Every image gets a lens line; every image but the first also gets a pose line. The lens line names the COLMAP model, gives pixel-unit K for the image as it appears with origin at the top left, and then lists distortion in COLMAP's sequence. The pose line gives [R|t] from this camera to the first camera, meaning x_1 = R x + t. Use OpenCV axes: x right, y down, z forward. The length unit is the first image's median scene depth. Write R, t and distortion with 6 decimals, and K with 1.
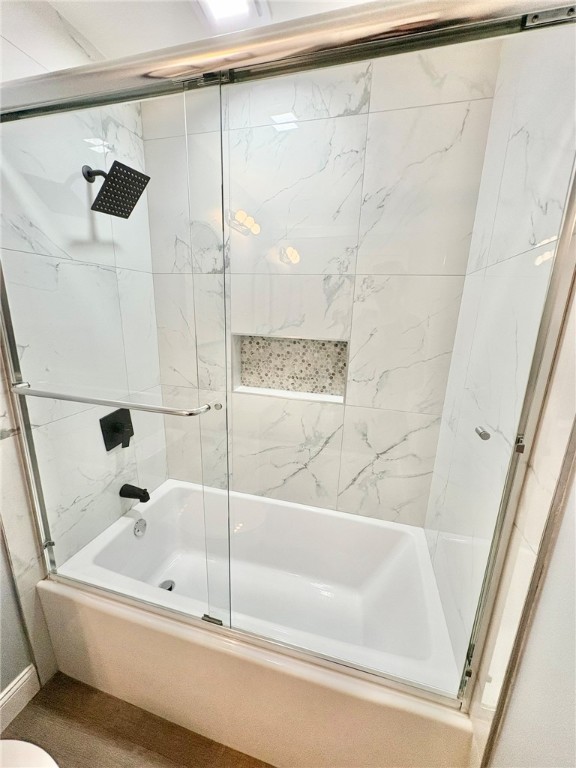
lens RADIAL K [[304.5, 0, 288.0], [0, 304.5, 384.0], [0, 0, 1]] dist [-0.000704, 0.000149]
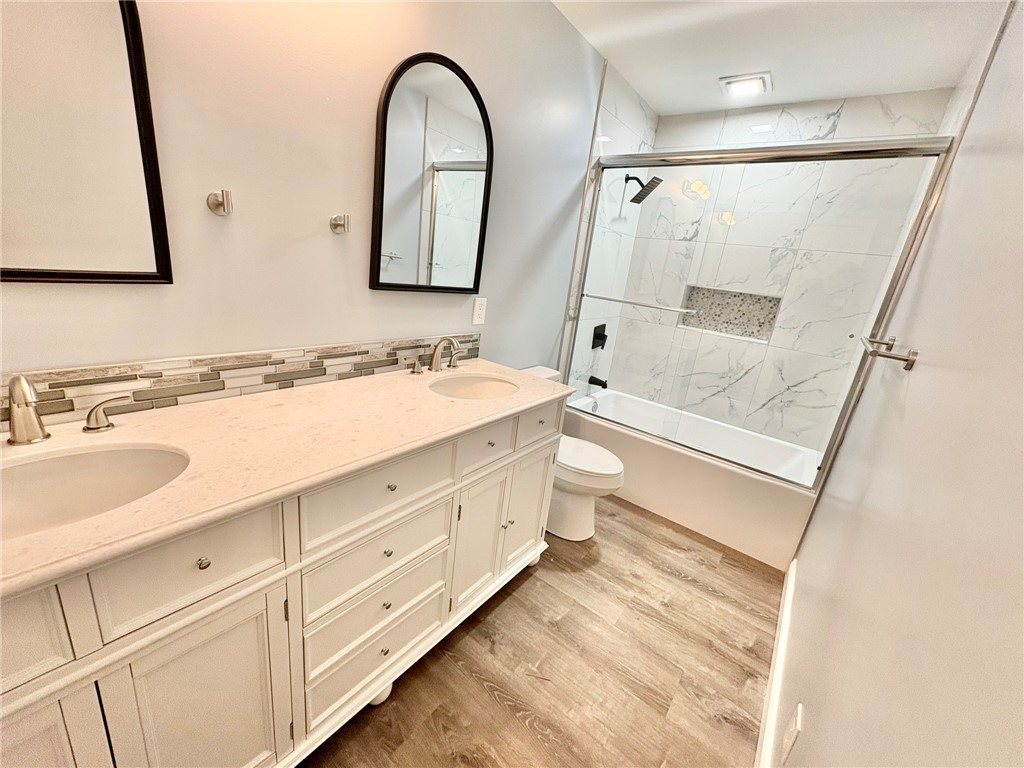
lens RADIAL K [[406.0, 0, 512.0], [0, 406.0, 384.0], [0, 0, 1]] dist [-0.000704, 0.000149]
pose [[0.921567, 0.187650, -0.339855, -0.207004], [-0.179045, 0.982199, 0.056811, 0.324387], [0.344466, 0.008494, 0.938760, -1.028506]]
